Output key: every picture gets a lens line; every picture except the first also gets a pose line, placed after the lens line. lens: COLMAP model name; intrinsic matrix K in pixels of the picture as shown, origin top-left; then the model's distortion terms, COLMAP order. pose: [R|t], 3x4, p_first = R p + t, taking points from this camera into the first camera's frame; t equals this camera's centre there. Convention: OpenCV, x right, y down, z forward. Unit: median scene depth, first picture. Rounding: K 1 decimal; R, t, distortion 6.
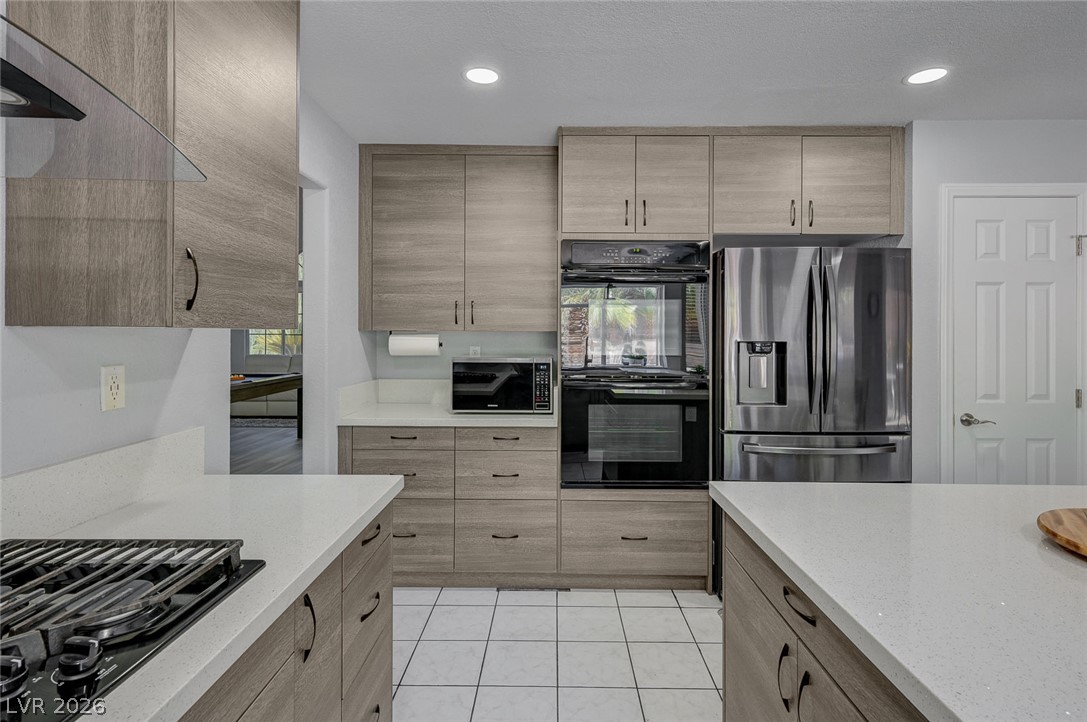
lens RADIAL K [[537.2, 0, 555.0], [0, 537.2, 332.9], [0, 0, 1]] dist [0.001450, -0.001820]
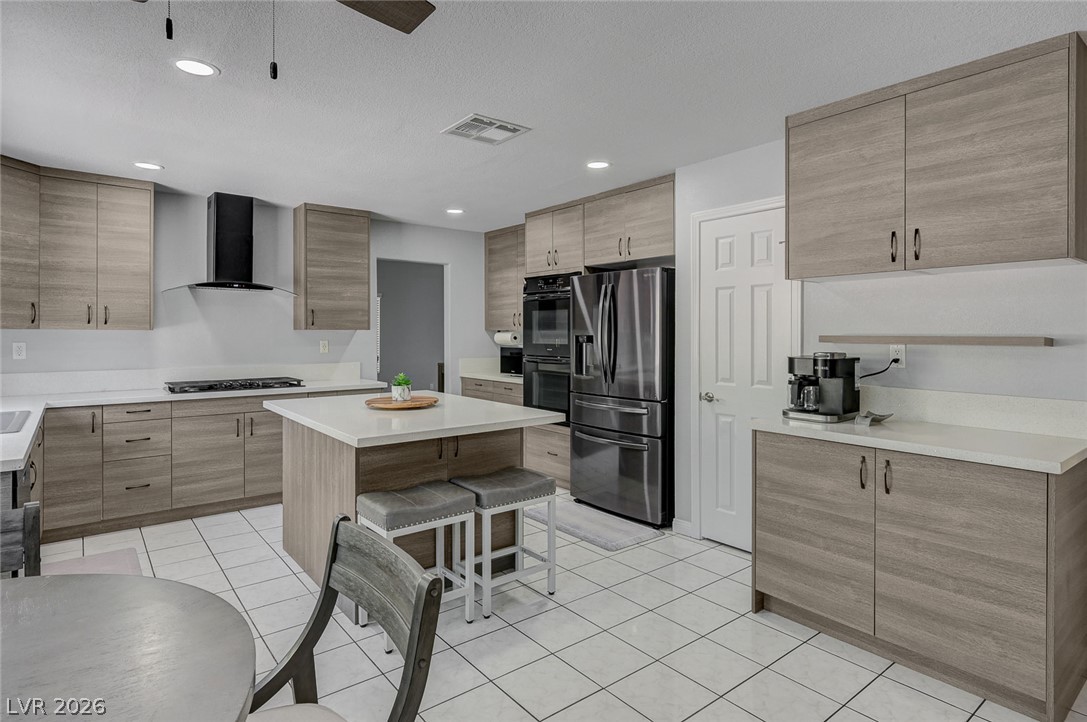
lens RADIAL K [[590.1, 0, 557.1], [0, 590.1, 338.9], [0, 0, 1]] dist [0.006174, -0.002144]
pose [[0.637241, 0.002830, -0.770659, 1.565428], [0.004589, 0.999962, 0.007467, 0.013090], [0.770651, -0.008295, 0.637204, -0.154198]]
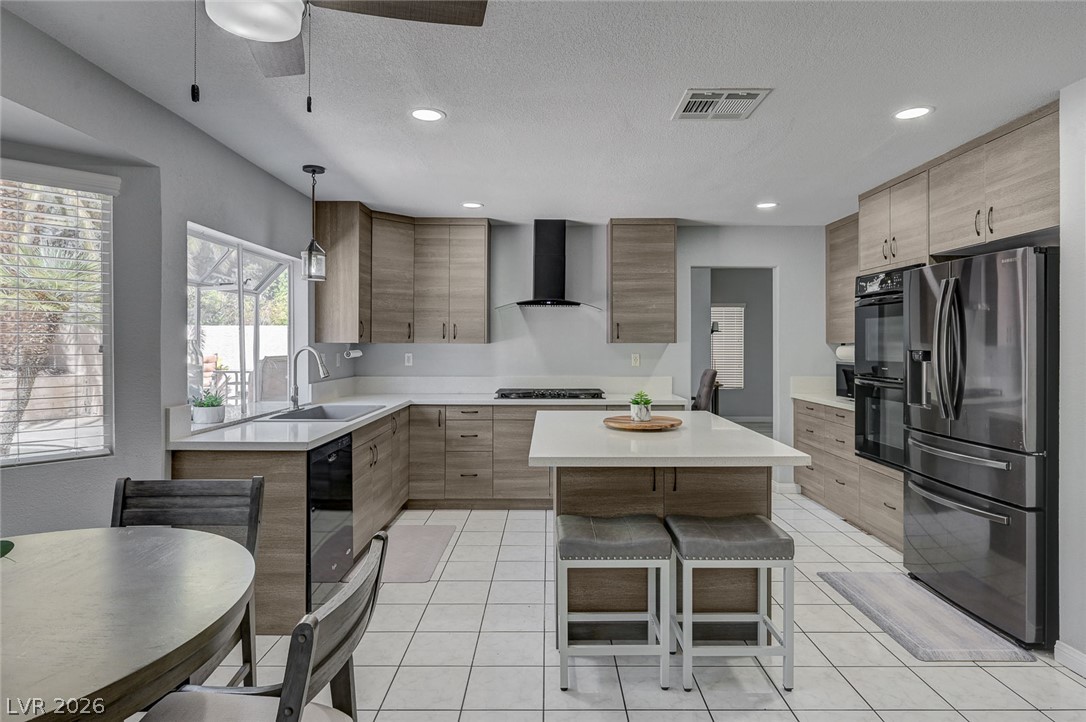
lens RADIAL K [[610.0, 0, 543.3], [0, 610.0, 346.3], [0, 0, 1]] dist [-0.002729, 0.000466]
pose [[0.005571, -0.002625, -0.999981, 1.577609], [0.000554, 0.999996, -0.002622, 0.009830], [0.999984, -0.000540, 0.005572, 0.177166]]
